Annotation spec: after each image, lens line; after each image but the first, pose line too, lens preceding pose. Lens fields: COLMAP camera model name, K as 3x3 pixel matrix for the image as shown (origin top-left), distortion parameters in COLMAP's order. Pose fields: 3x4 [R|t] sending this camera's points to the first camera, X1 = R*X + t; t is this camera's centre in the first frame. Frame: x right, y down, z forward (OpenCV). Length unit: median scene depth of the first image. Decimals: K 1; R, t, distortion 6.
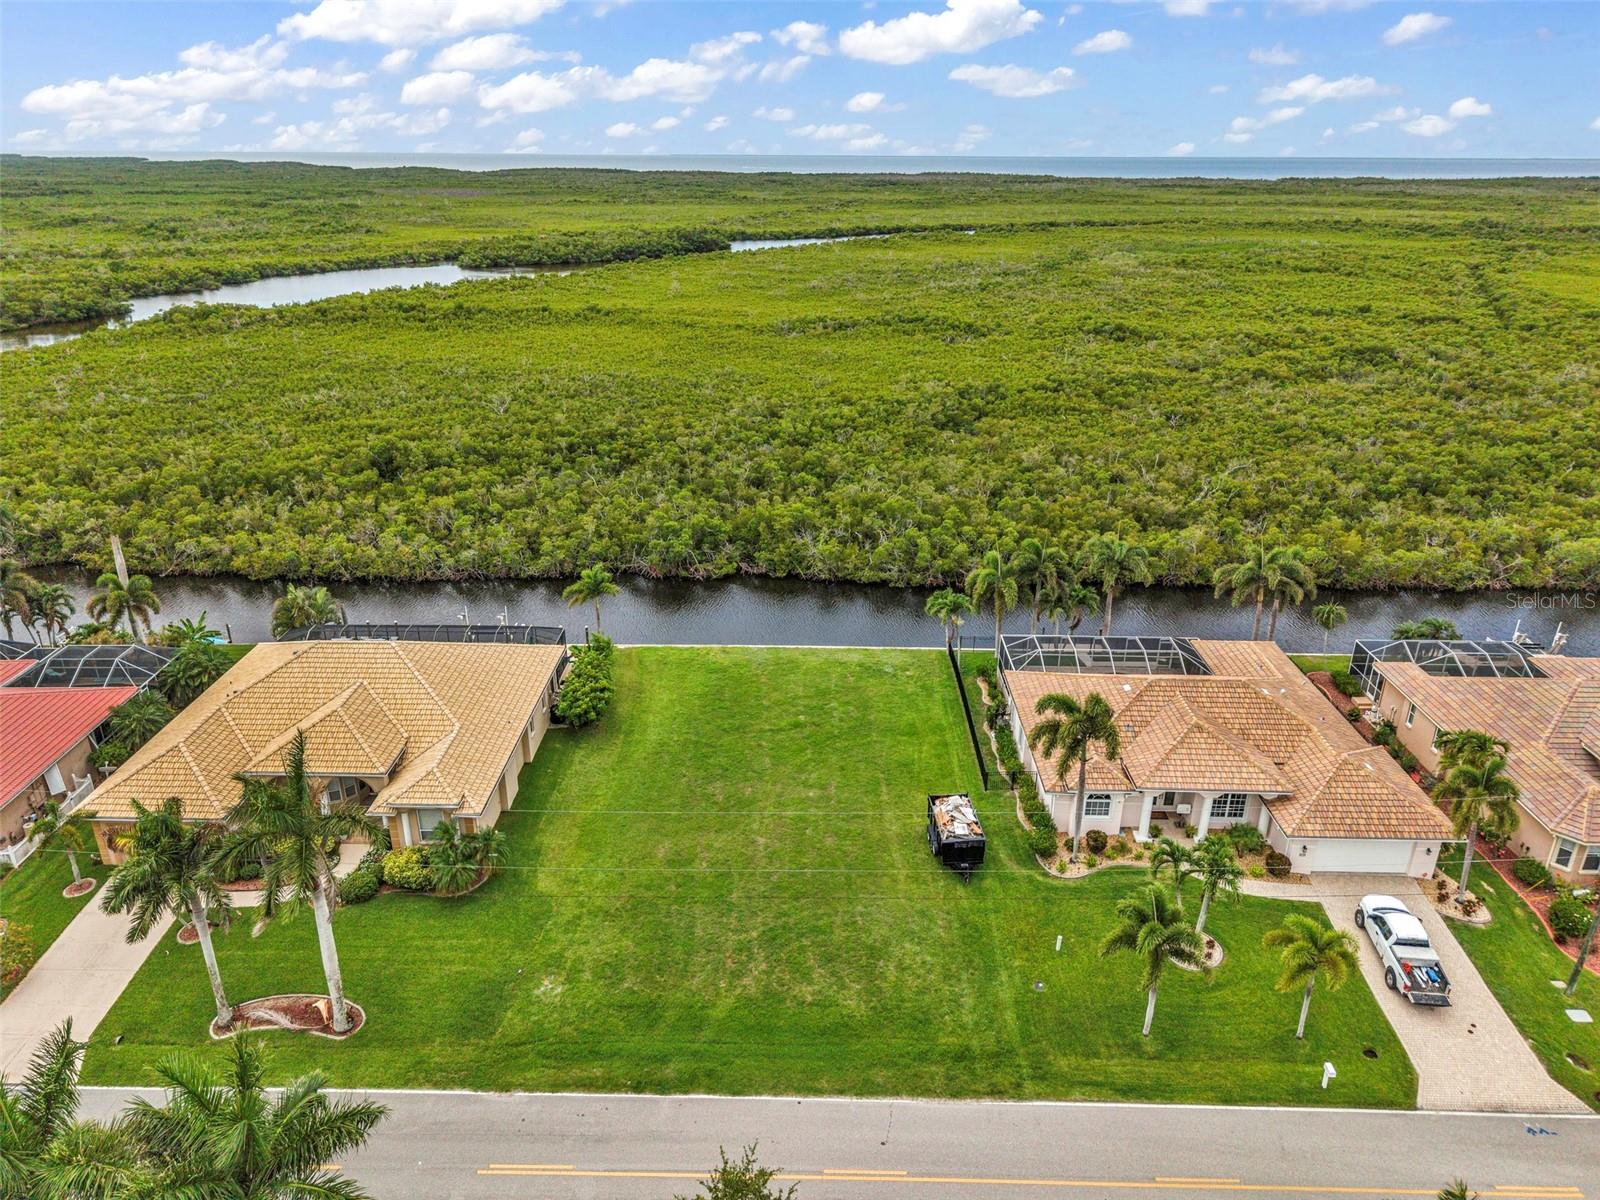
lens RADIAL K [[1075.6, 0, 798.2], [0, 1075.6, 604.1], [0, 0, 1]] dist [0.011822, -0.014300]
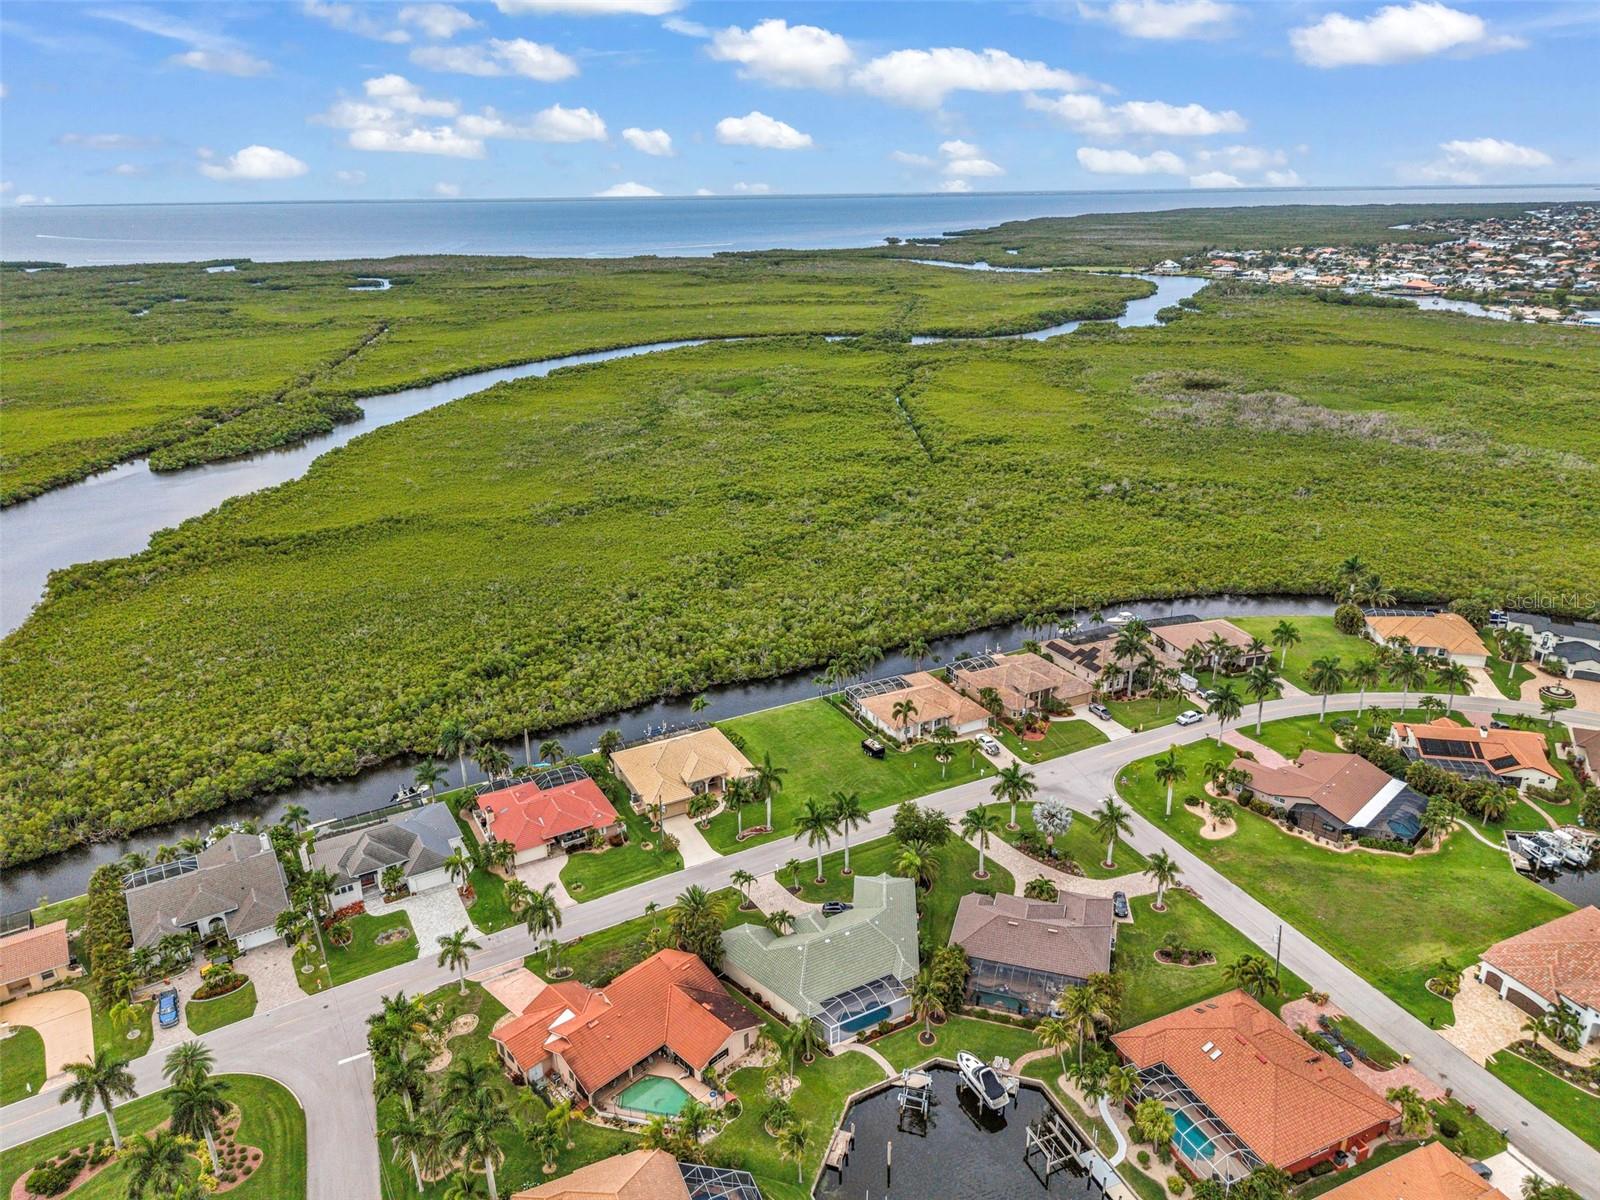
lens RADIAL K [[1067.5, 0, 795.3], [0, 1067.5, 606.2], [0, 0, 1]] dist [0.047698, -0.063693]
pose [[0.881666, -0.184310, 0.434391, -1.516706], [0.196203, 0.980403, 0.017756, -0.353769], [-0.429150, 0.069574, 0.900550, -2.060542]]
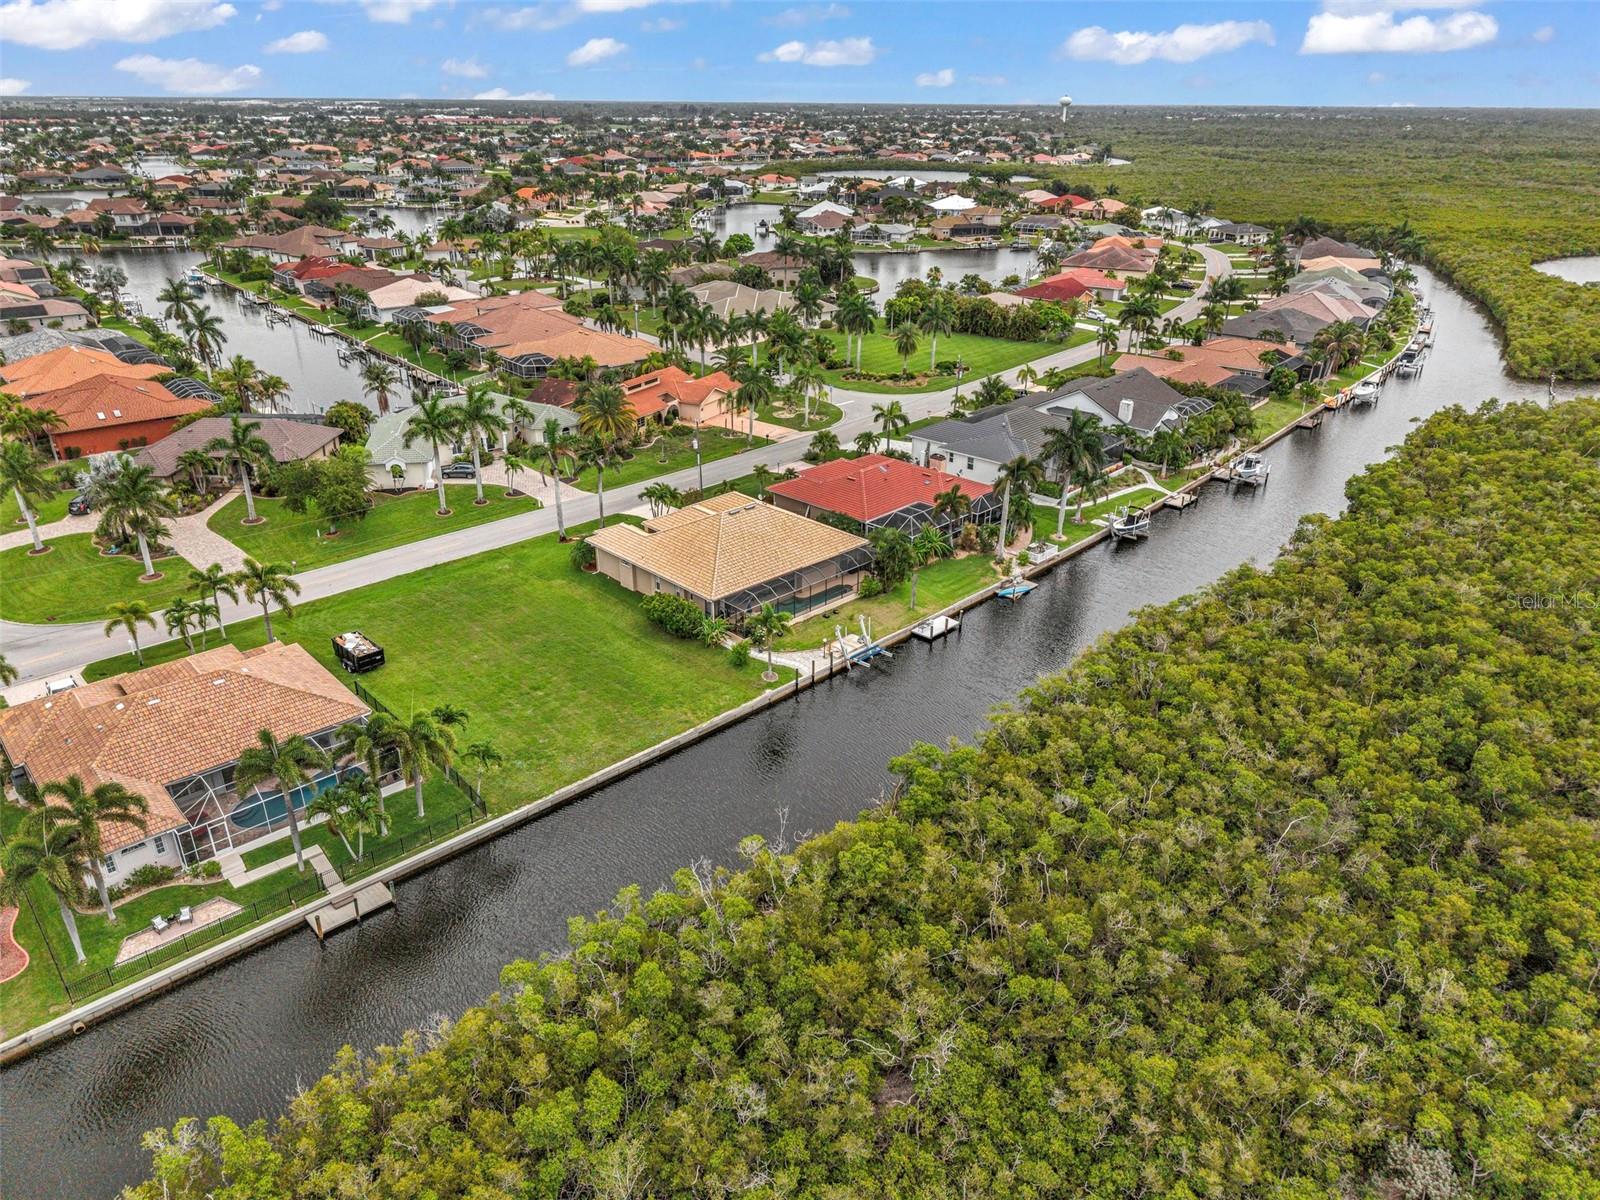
lens RADIAL K [[1064.6, 0, 794.7], [0, 1064.6, 594.5], [0, 0, 1]] dist [0.039074, -0.038678]
pose [[-0.712912, 0.284583, -0.640913, 0.693294], [-0.280790, 0.721643, 0.632763, -1.047085], [0.642584, 0.631066, -0.434560, 2.094924]]
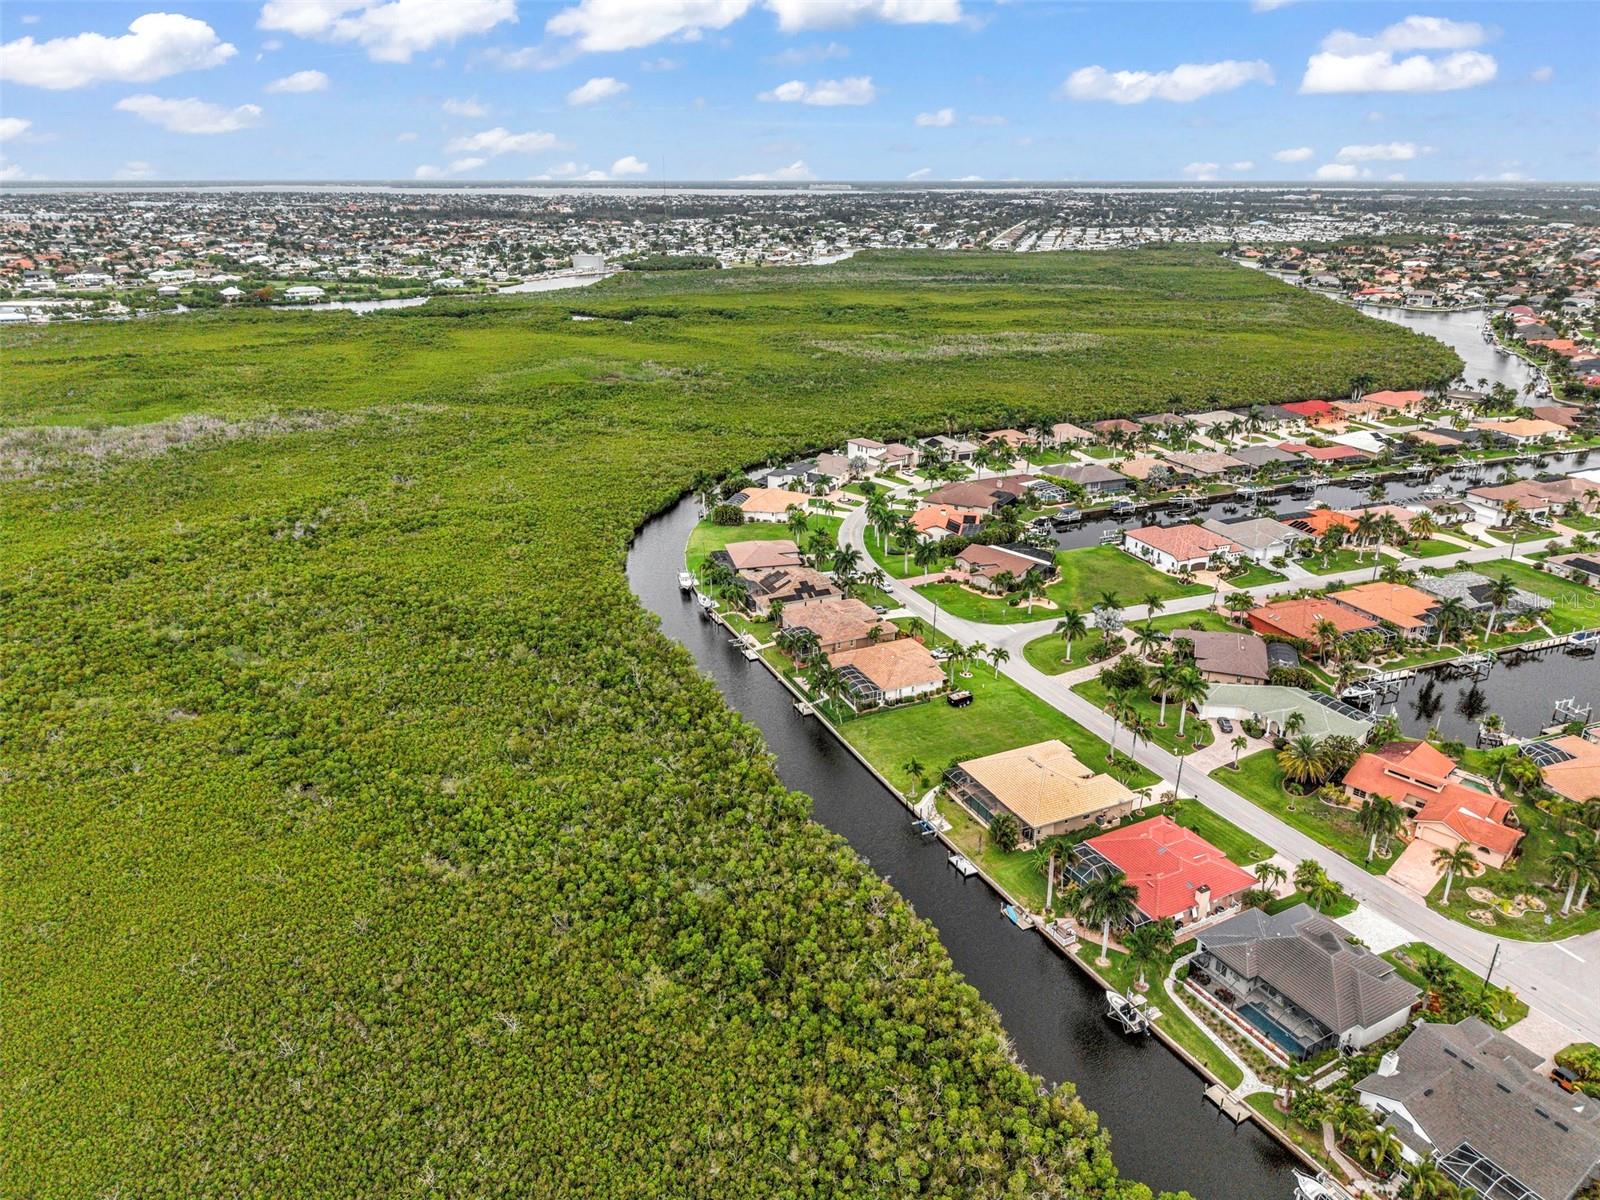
lens RADIAL K [[1086.9, 0, 807.0], [0, 1086.9, 549.9], [0, 0, 1]] dist [0.051750, -0.069395]
pose [[-0.442970, -0.294032, 0.846949, -2.645377], [0.342899, 0.817298, 0.463081, -2.124435], [-0.828370, 0.495549, -0.261216, 2.194940]]
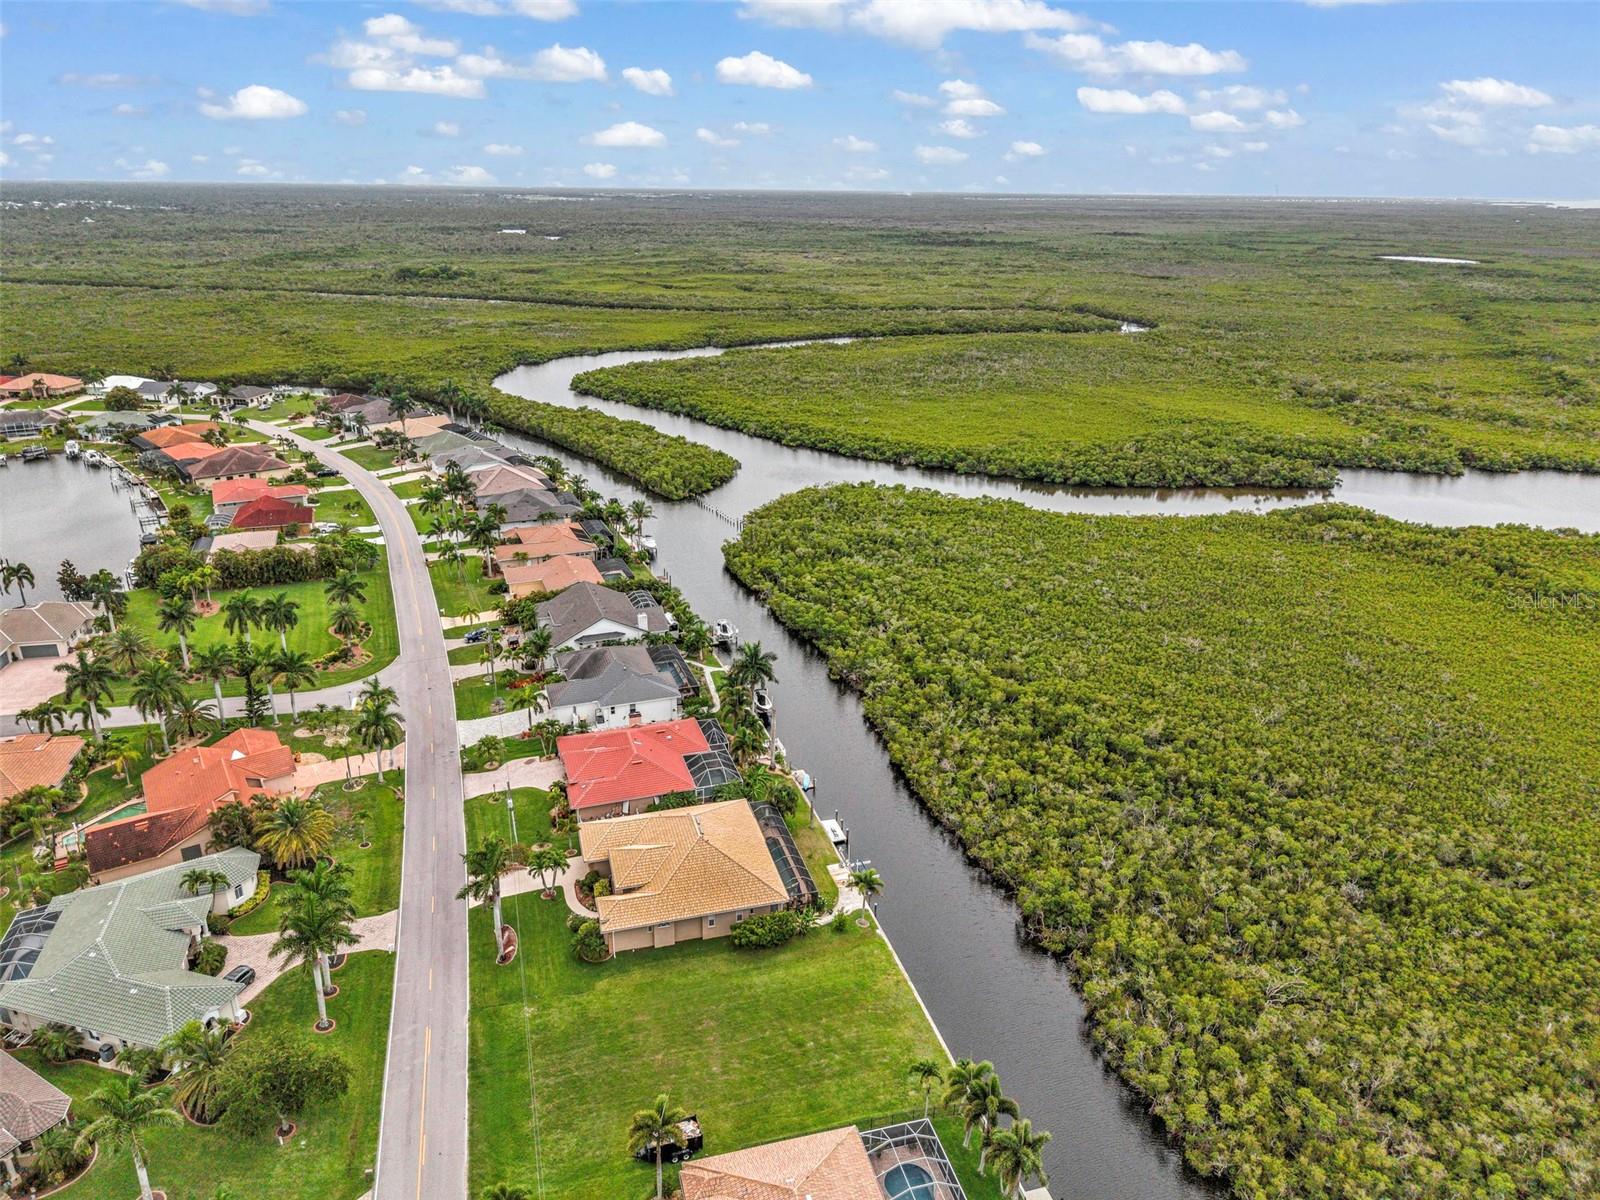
lens RADIAL K [[1067.5, 0, 795.3], [0, 1067.5, 606.2], [0, 0, 1]] dist [0.047698, -0.063693]
pose [[0.281105, 0.346565, -0.894915, 1.338002], [-0.378198, 0.897056, 0.228597, -0.909413], [0.882013, 0.274195, 0.383237, 0.369253]]
